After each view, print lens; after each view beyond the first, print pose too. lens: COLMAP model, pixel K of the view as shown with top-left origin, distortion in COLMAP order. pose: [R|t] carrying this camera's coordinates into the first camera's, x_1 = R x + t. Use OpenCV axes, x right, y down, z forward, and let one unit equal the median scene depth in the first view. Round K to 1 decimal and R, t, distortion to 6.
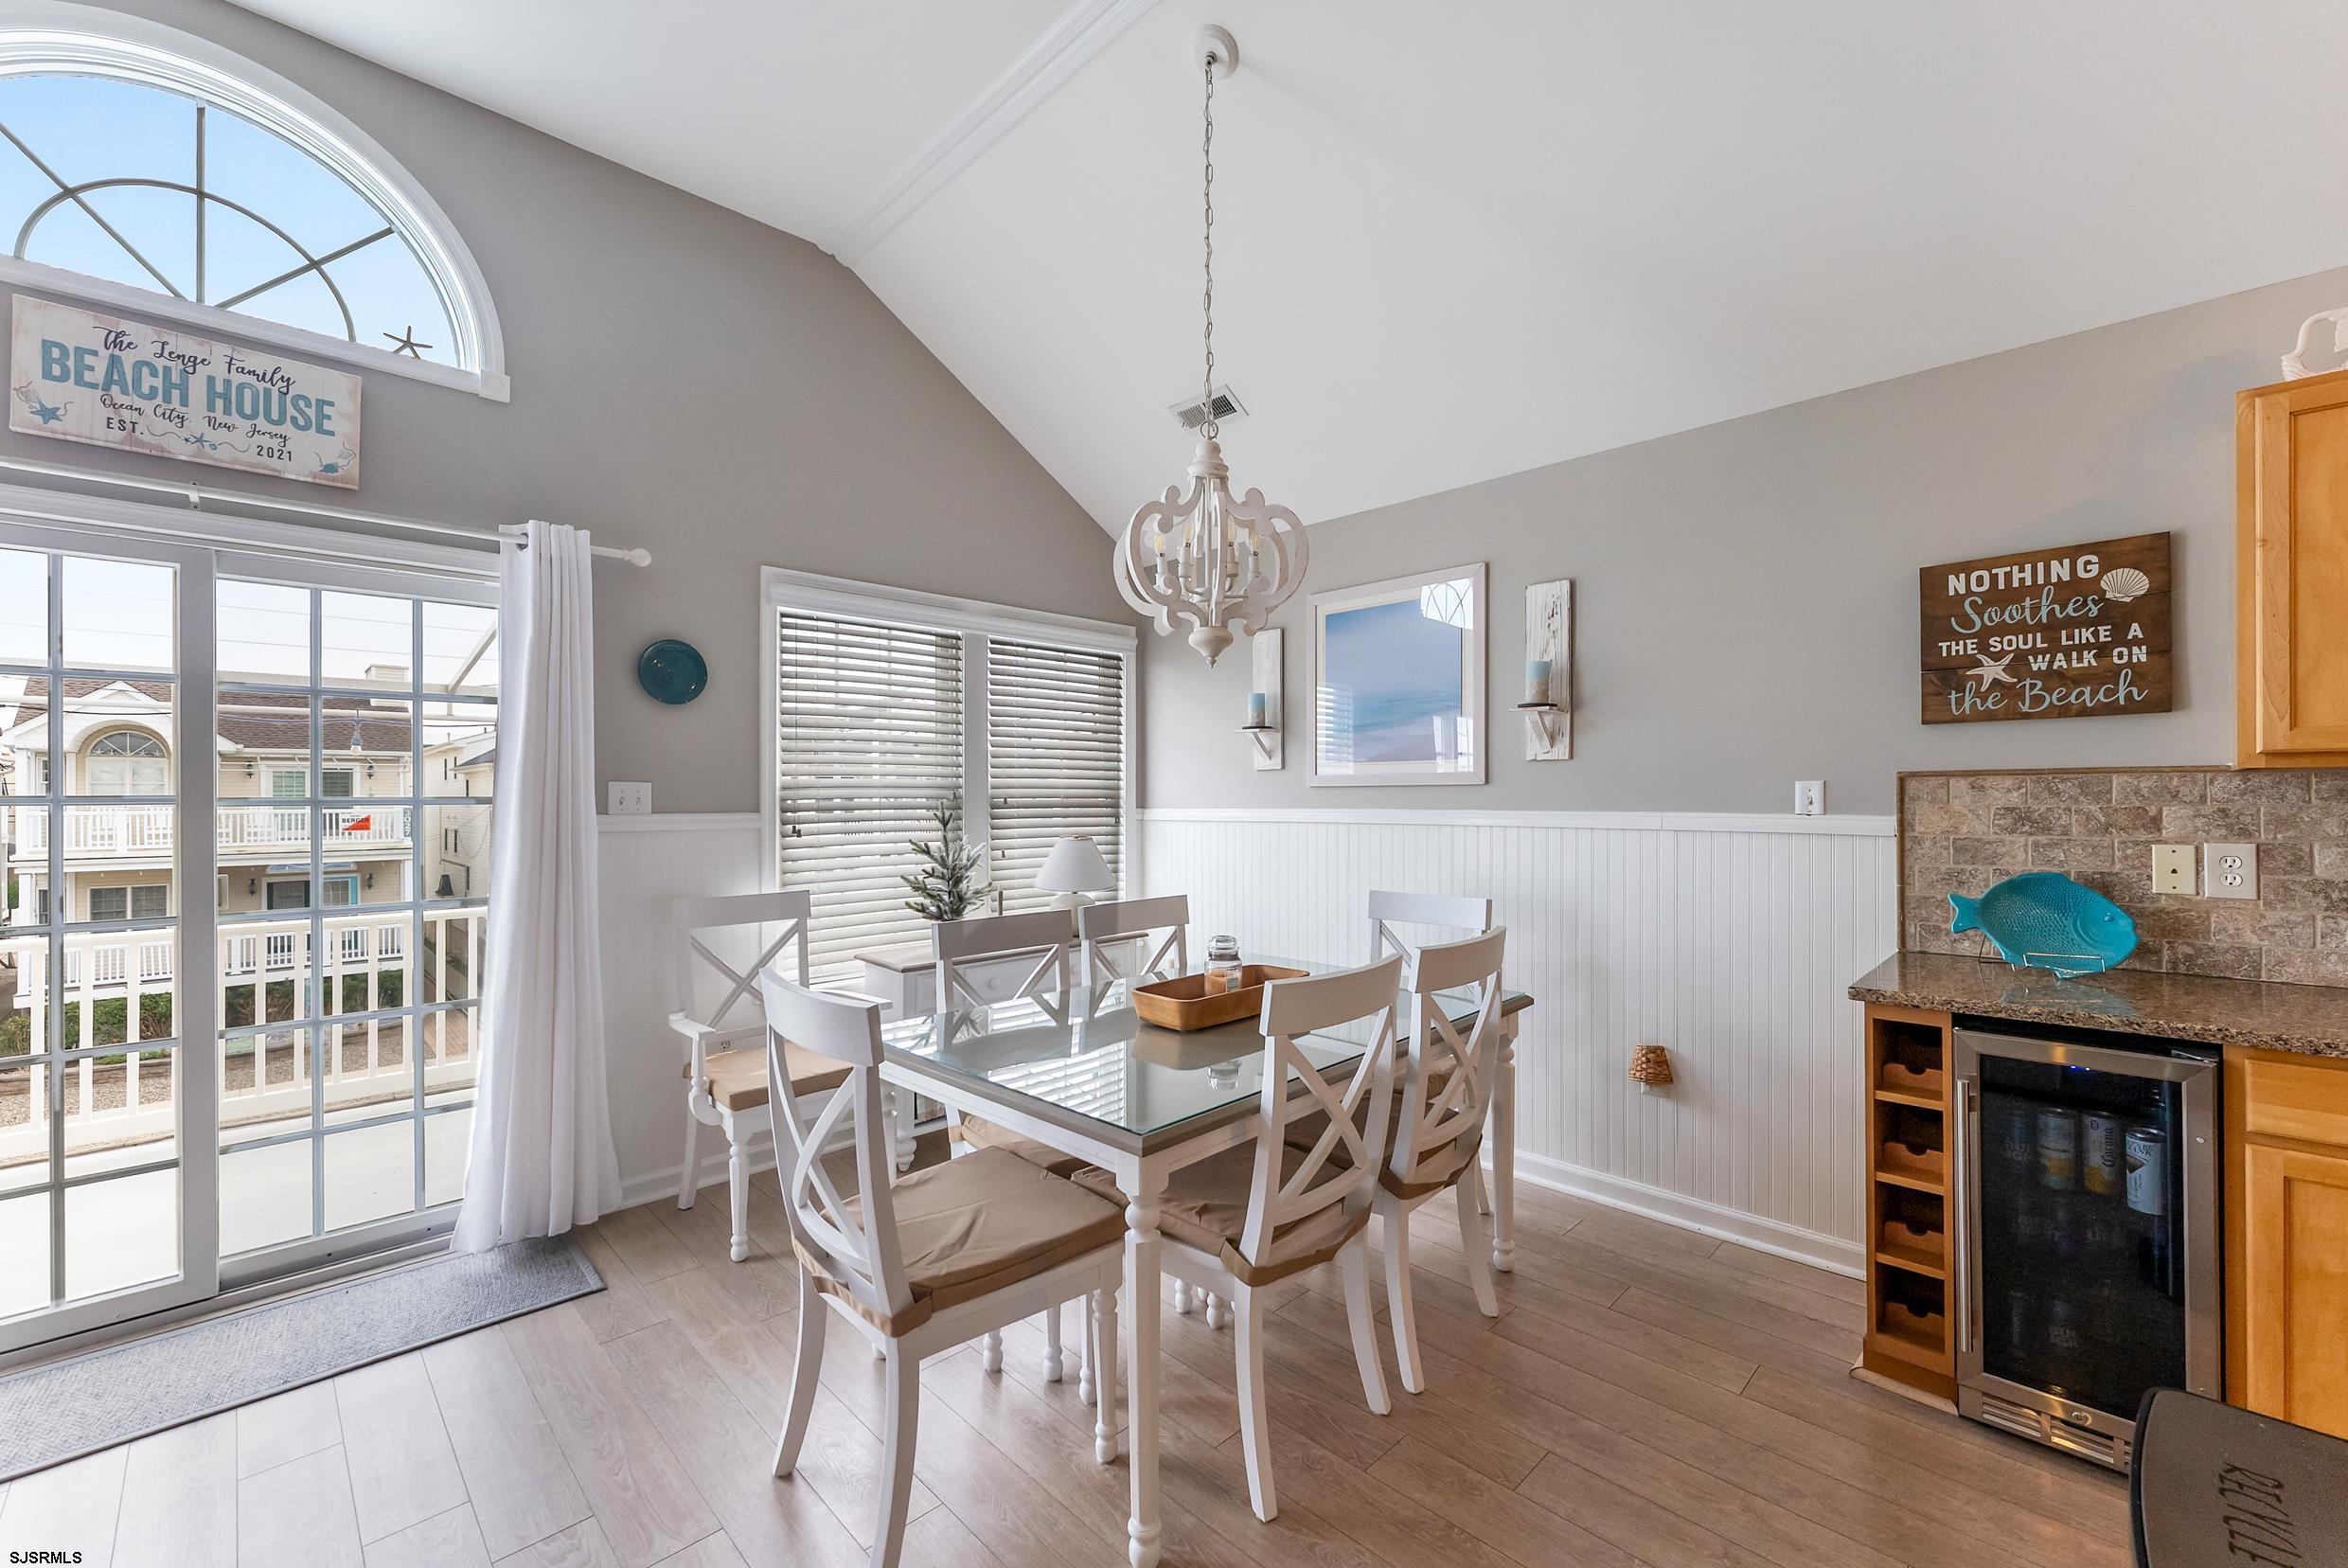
lens RADIAL K [[963.3, 0, 1155.9], [0, 963.3, 796.0], [0, 0, 1]] dist [0.000144, -0.000951]
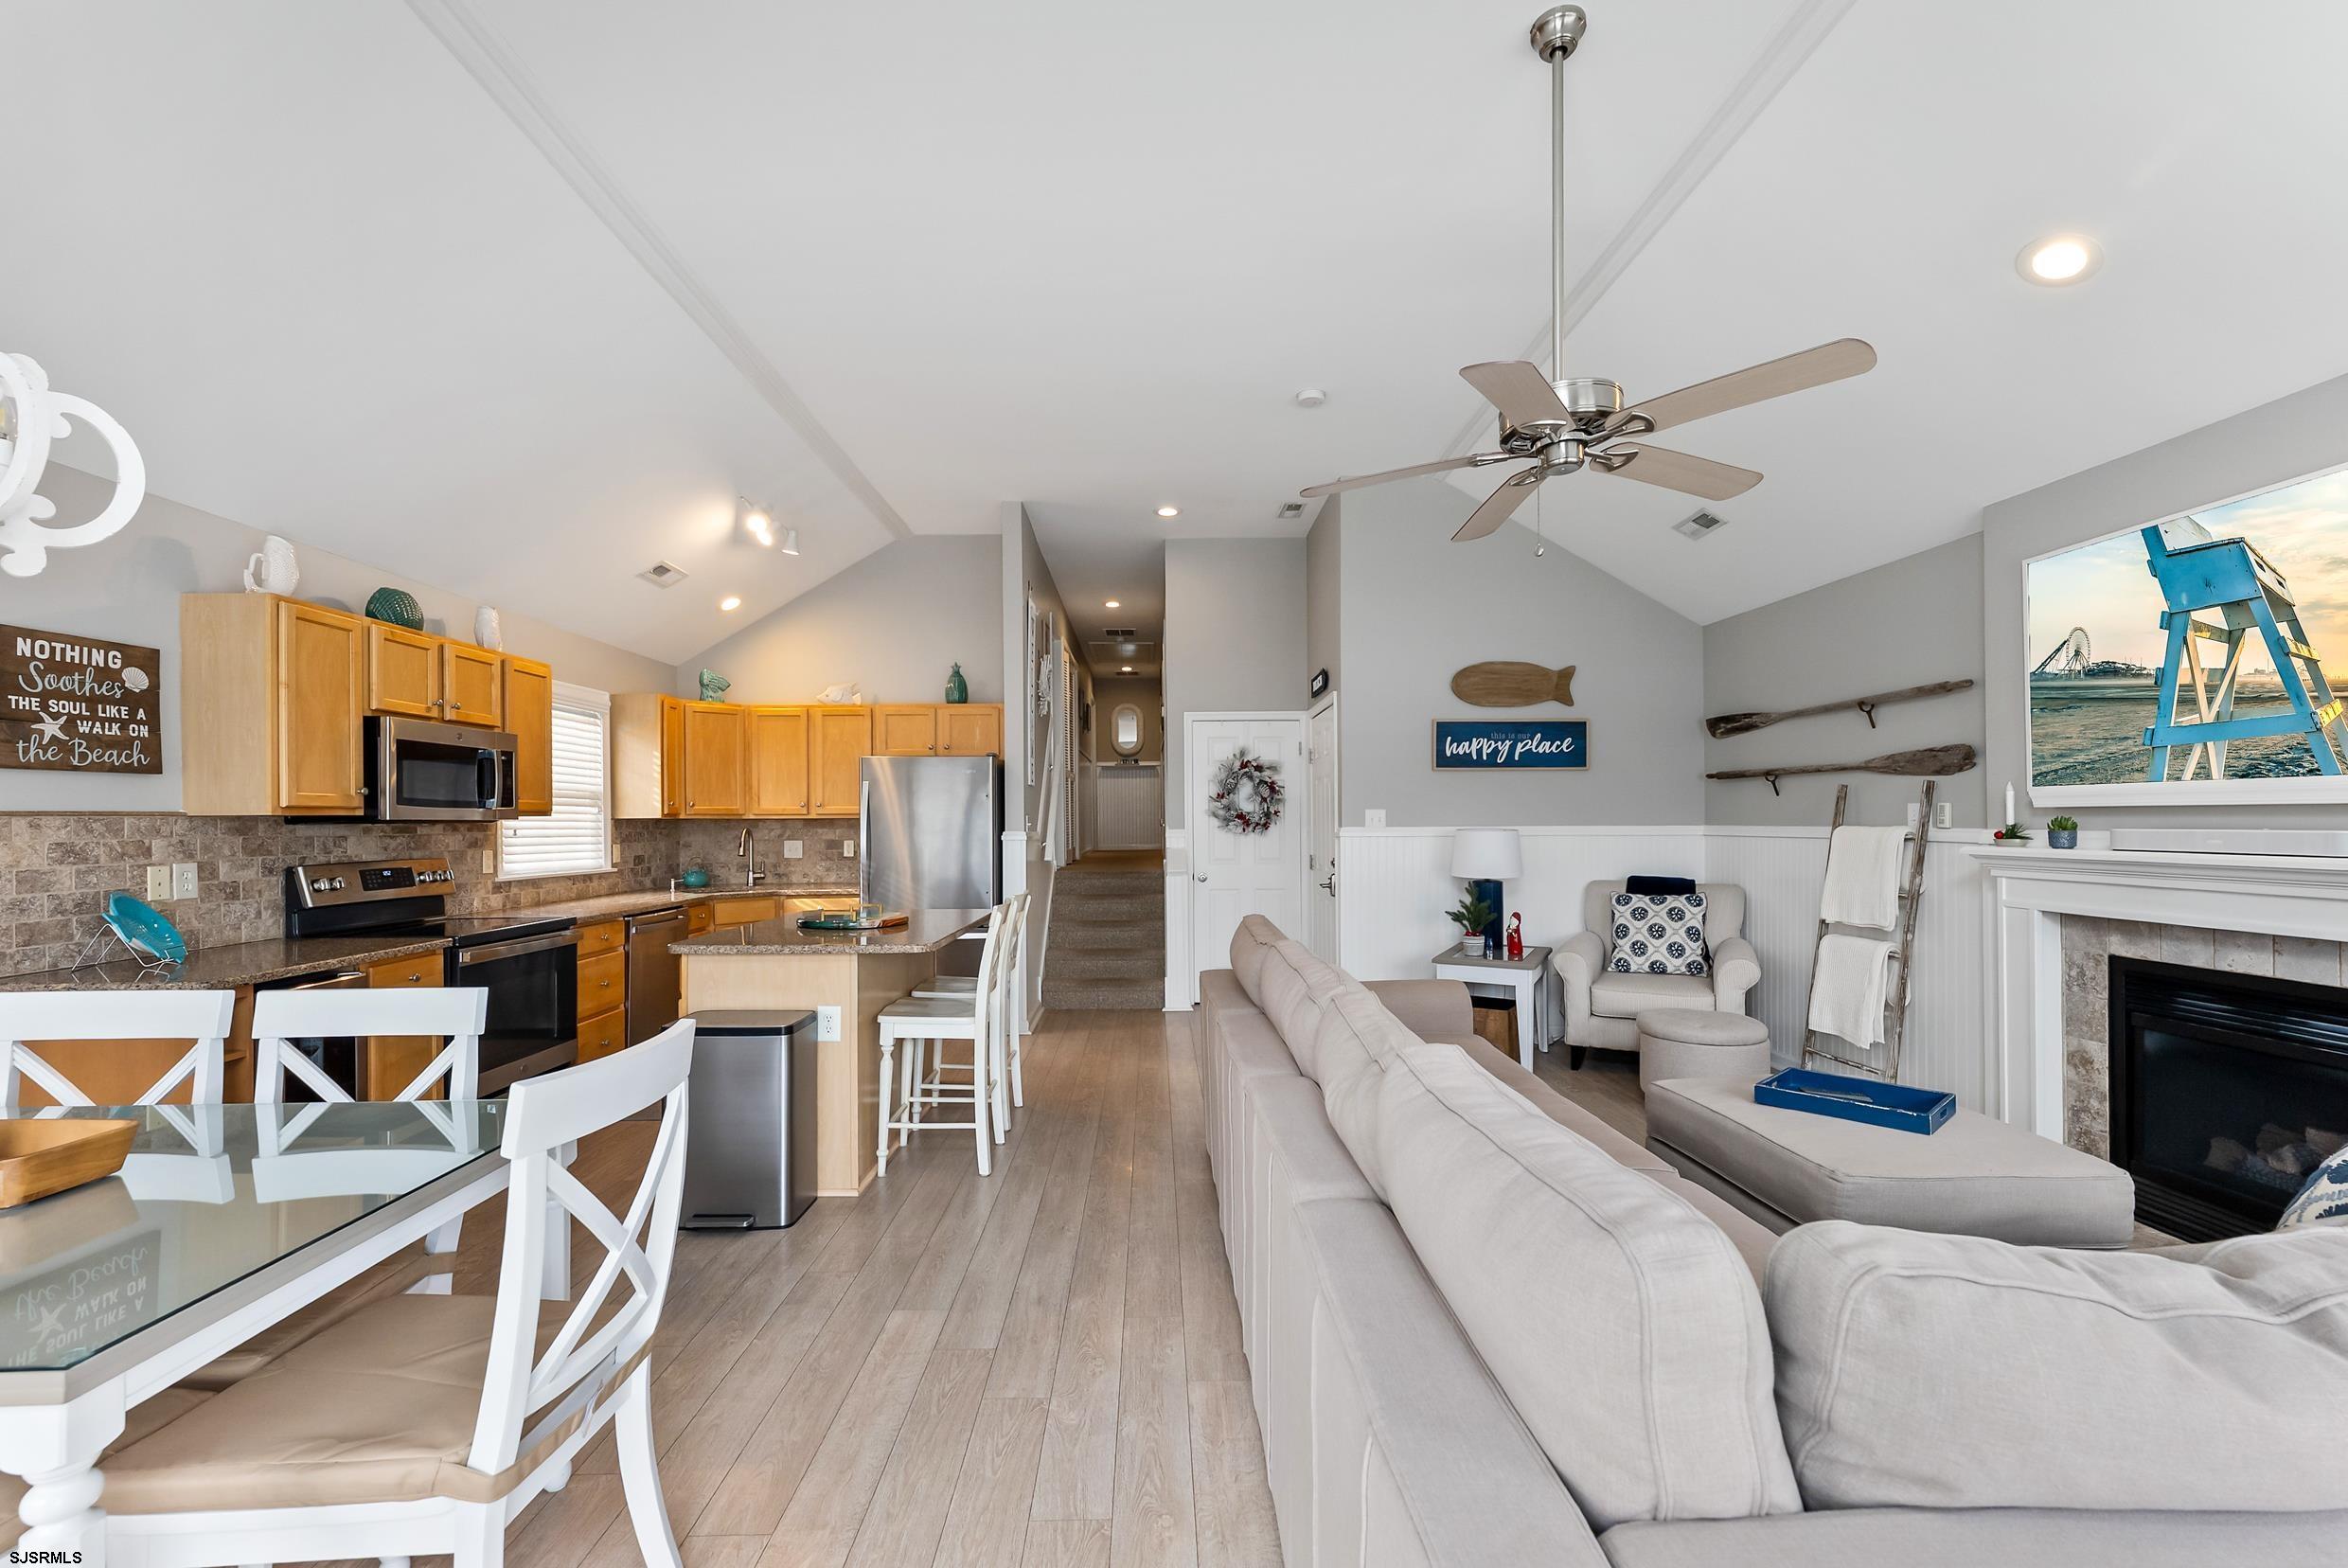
lens RADIAL K [[963.3, 0, 1165.3], [0, 963.3, 816.3], [0, 0, 1]] dist [0.000144, -0.000951]
pose [[-0.731250, 0.012277, 0.681999, -1.010550], [0.010794, 0.999921, -0.006427, 0.001566], [-0.682024, 0.002661, -0.731325, 0.999867]]
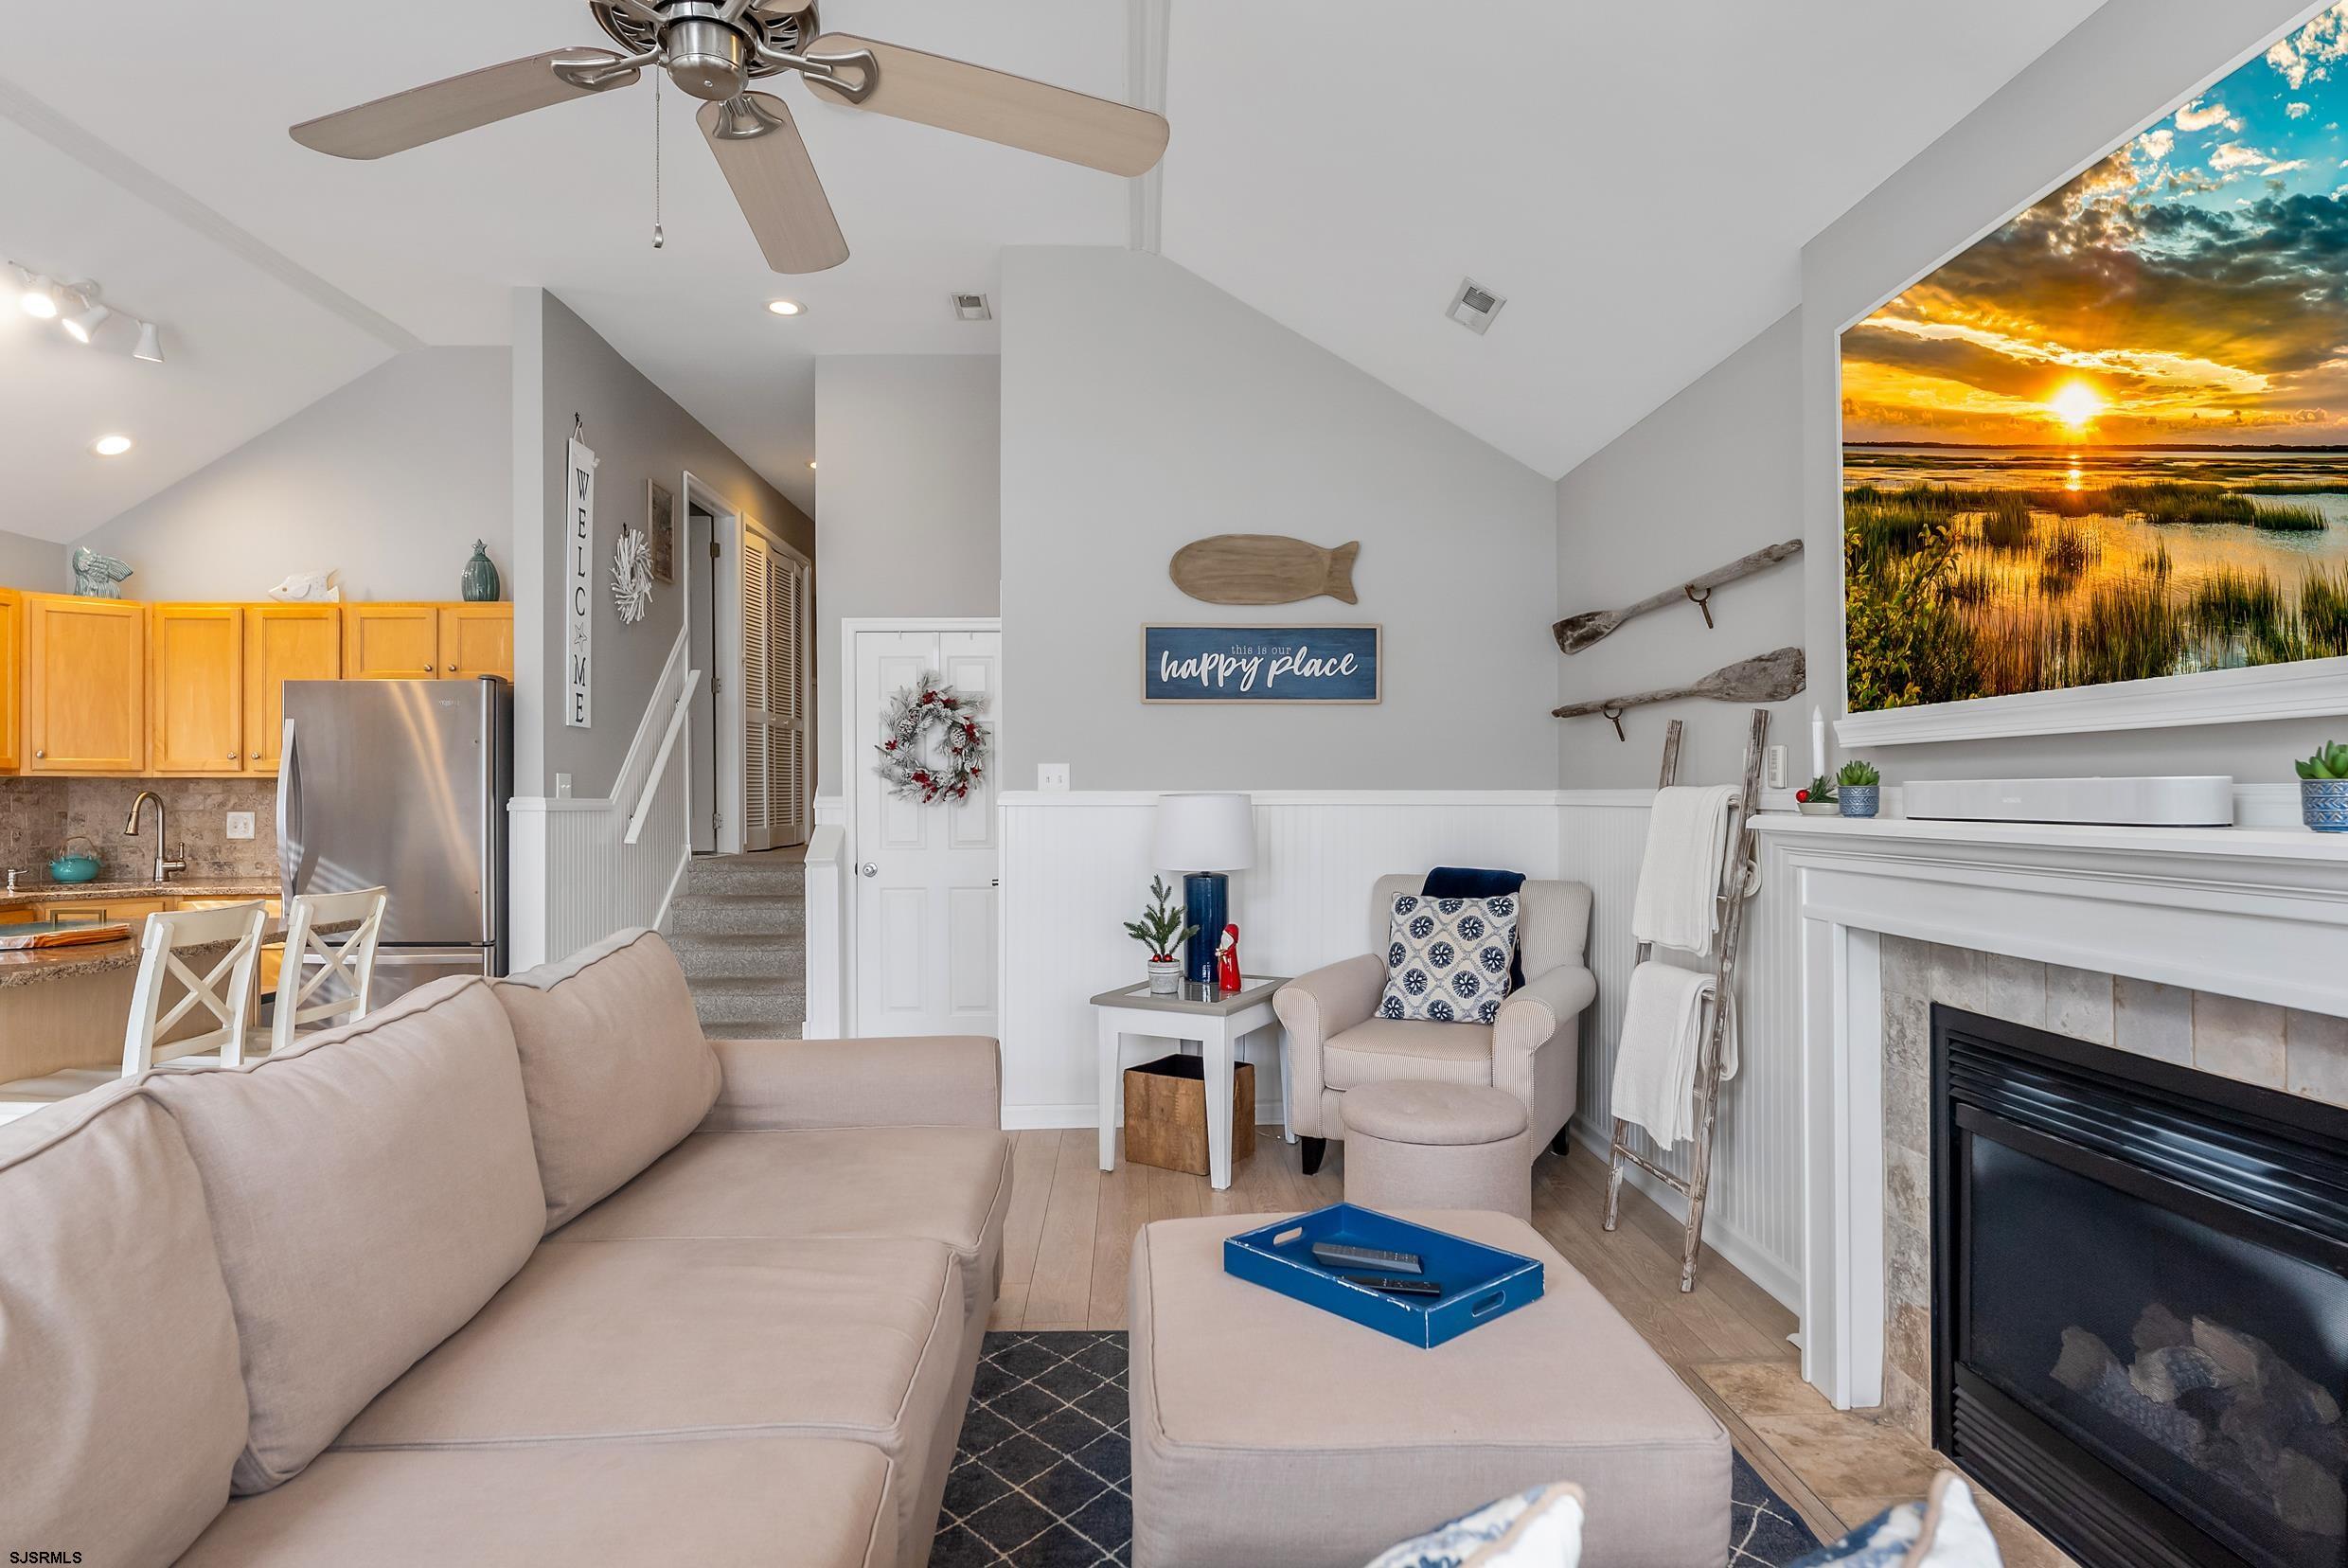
lens RADIAL K [[1310.0, 0, 1187.1], [0, 1310.0, 787.1], [0, 0, 1]] dist [0.000231, -0.000095]
pose [[-0.743309, 0.011425, 0.668851, -1.313164], [0.007610, 0.999934, -0.008623, 0.031670], [-0.668905, -0.001320, -0.743346, 0.313780]]
